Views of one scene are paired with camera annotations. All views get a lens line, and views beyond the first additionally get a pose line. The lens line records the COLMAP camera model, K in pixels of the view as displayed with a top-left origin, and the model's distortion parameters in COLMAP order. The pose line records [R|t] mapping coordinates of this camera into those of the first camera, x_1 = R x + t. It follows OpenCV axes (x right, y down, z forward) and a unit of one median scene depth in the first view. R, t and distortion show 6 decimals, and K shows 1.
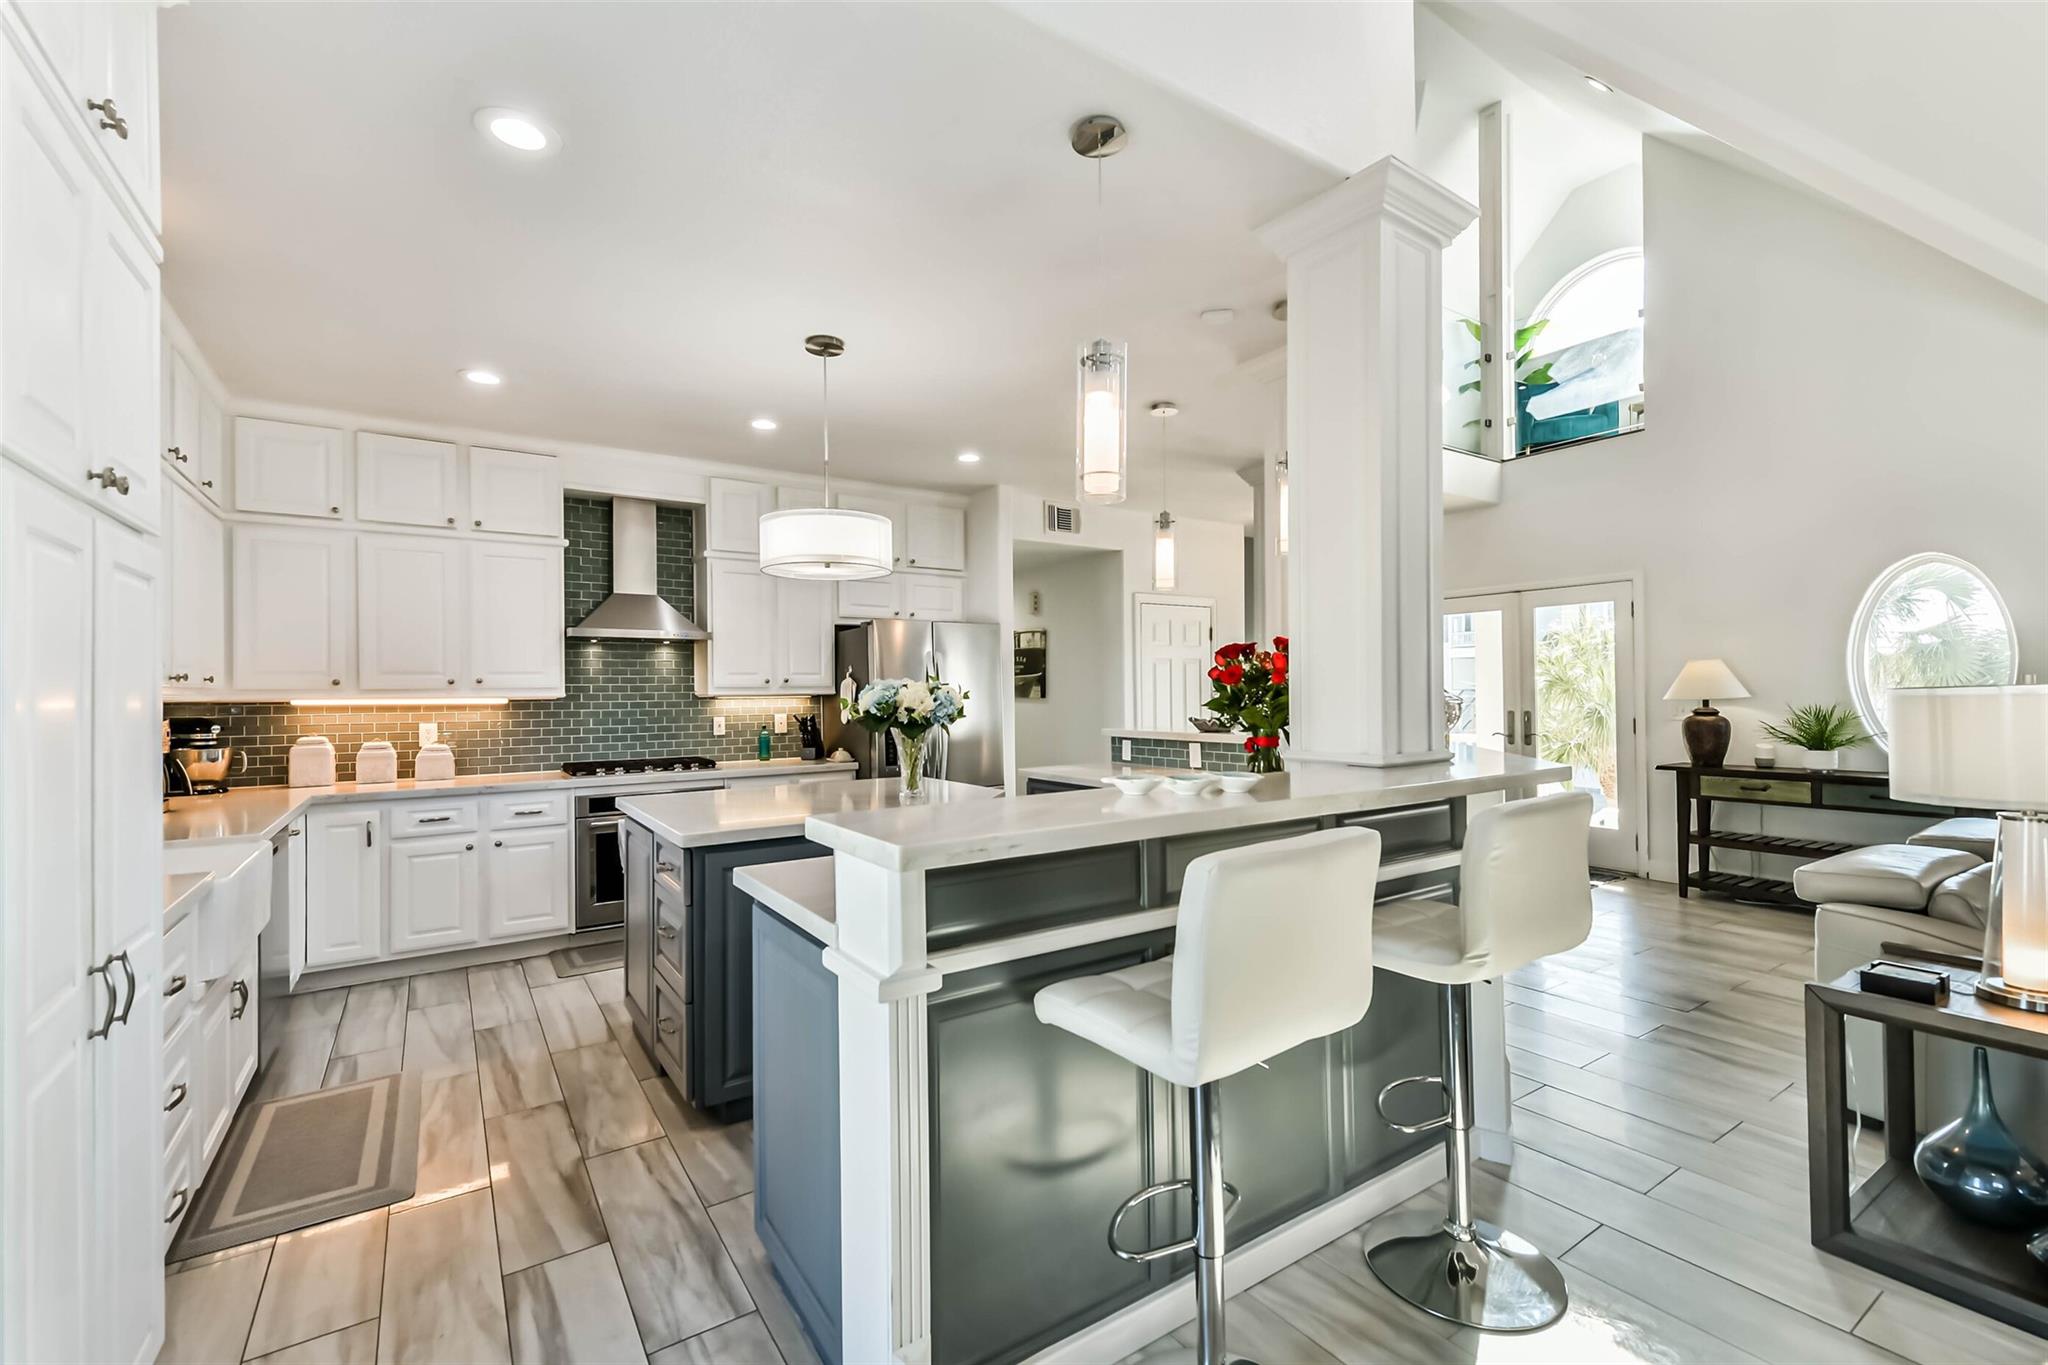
lens RADIAL K [[887.0, 0, 1052.5], [0, 887.0, 689.9], [0, 0, 1]] dist [0.001572, -0.002517]
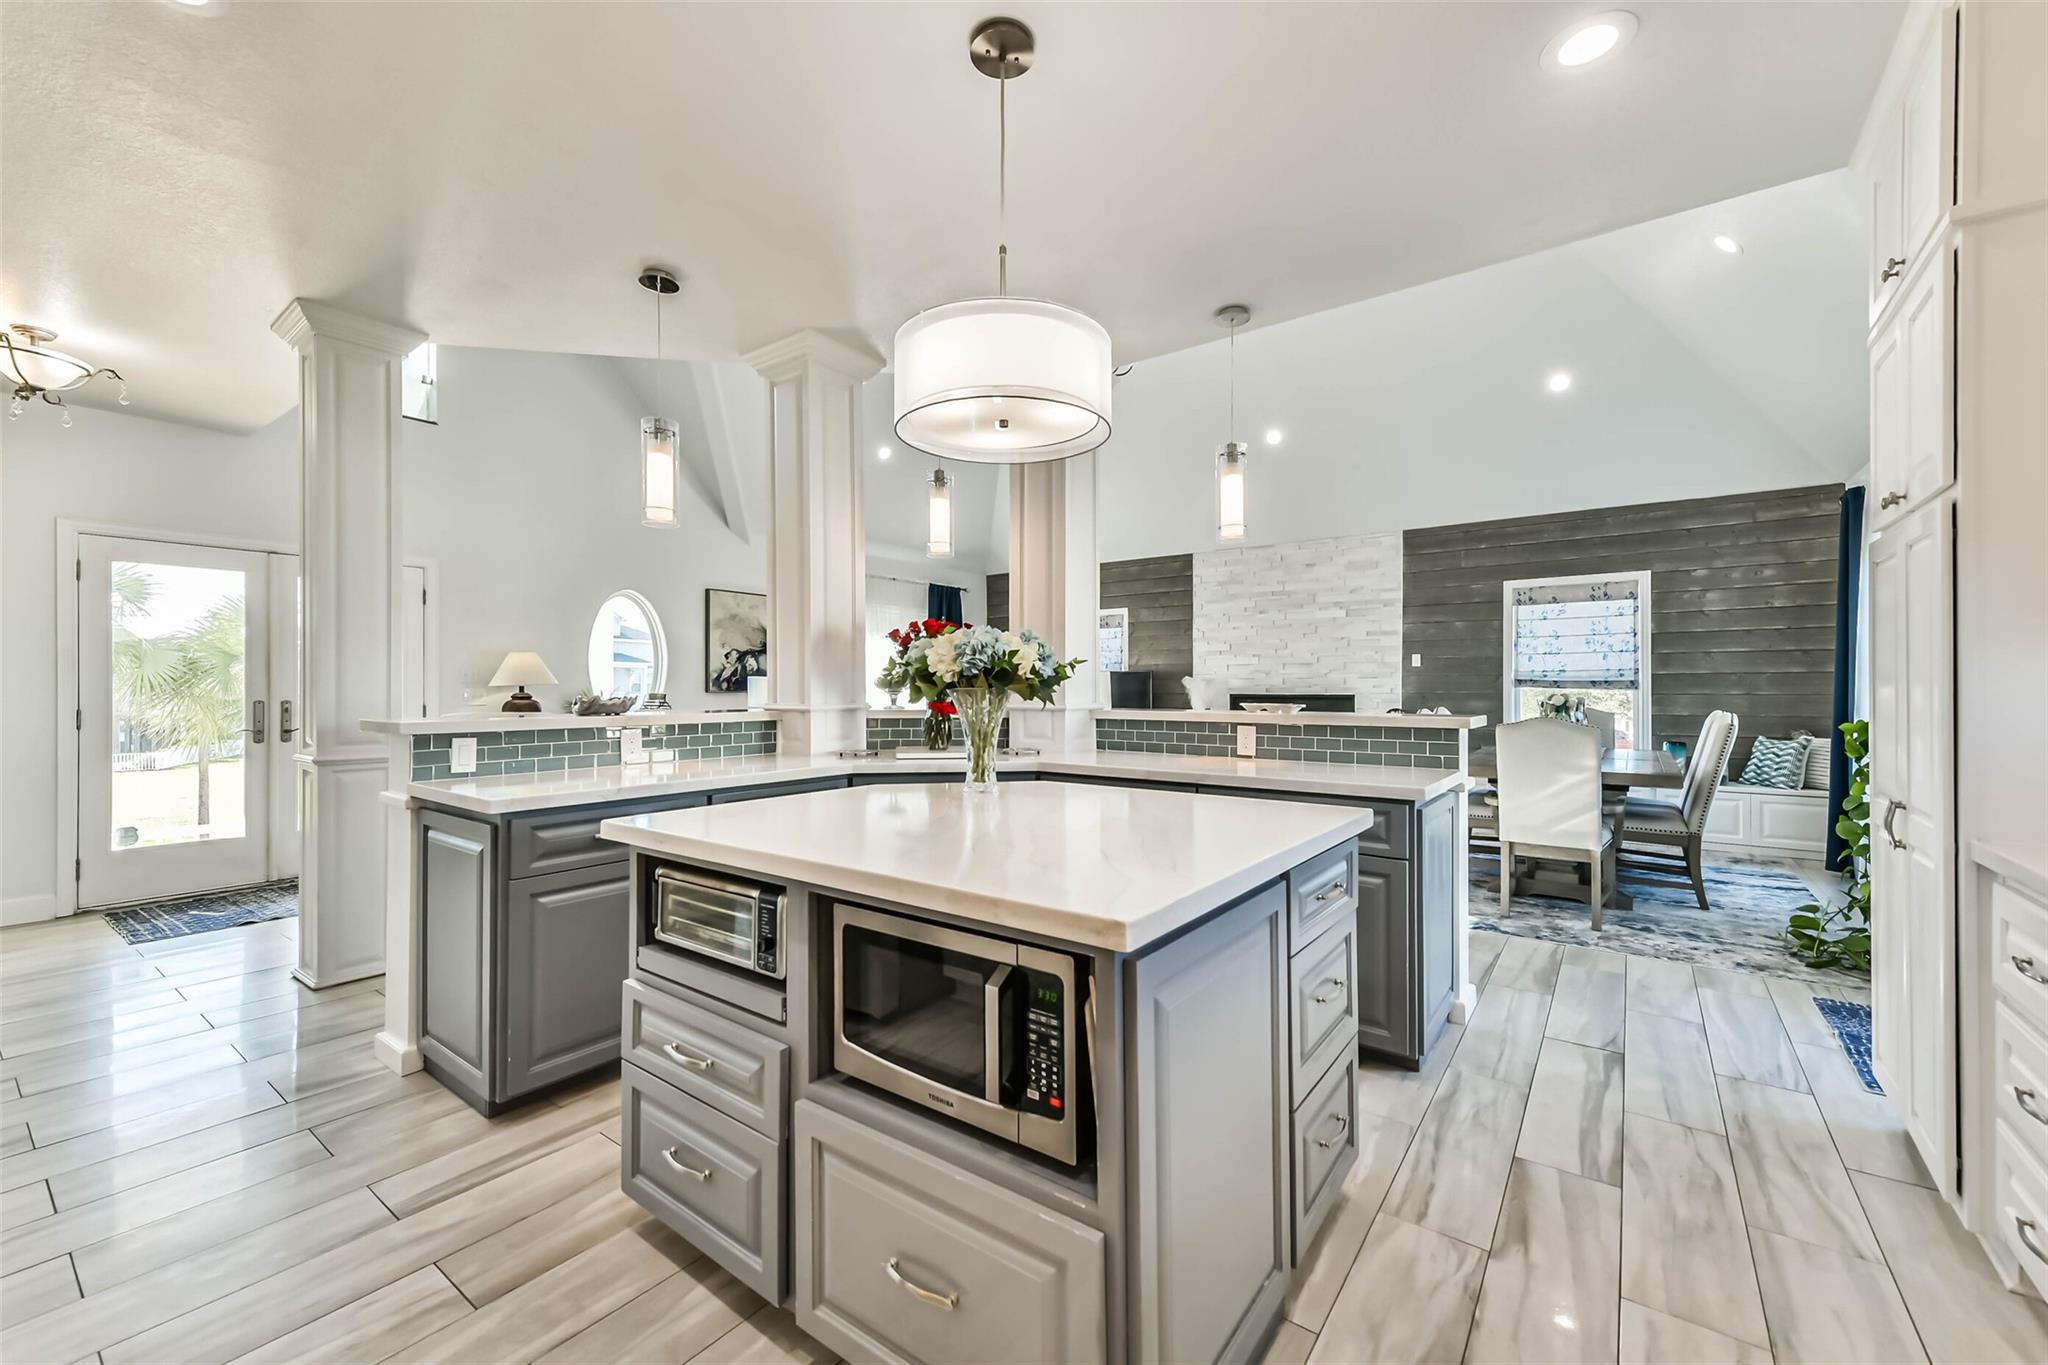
lens RADIAL K [[803.5, 0, 1016.0], [0, 803.5, 712.6], [0, 0, 1]] dist [0.020225, -0.005703]
pose [[-0.309072, -0.018584, 0.950857, -0.577911], [0.001375, 0.999799, 0.019988, 0.031203], [-0.951038, 0.007486, -0.308985, 0.874675]]
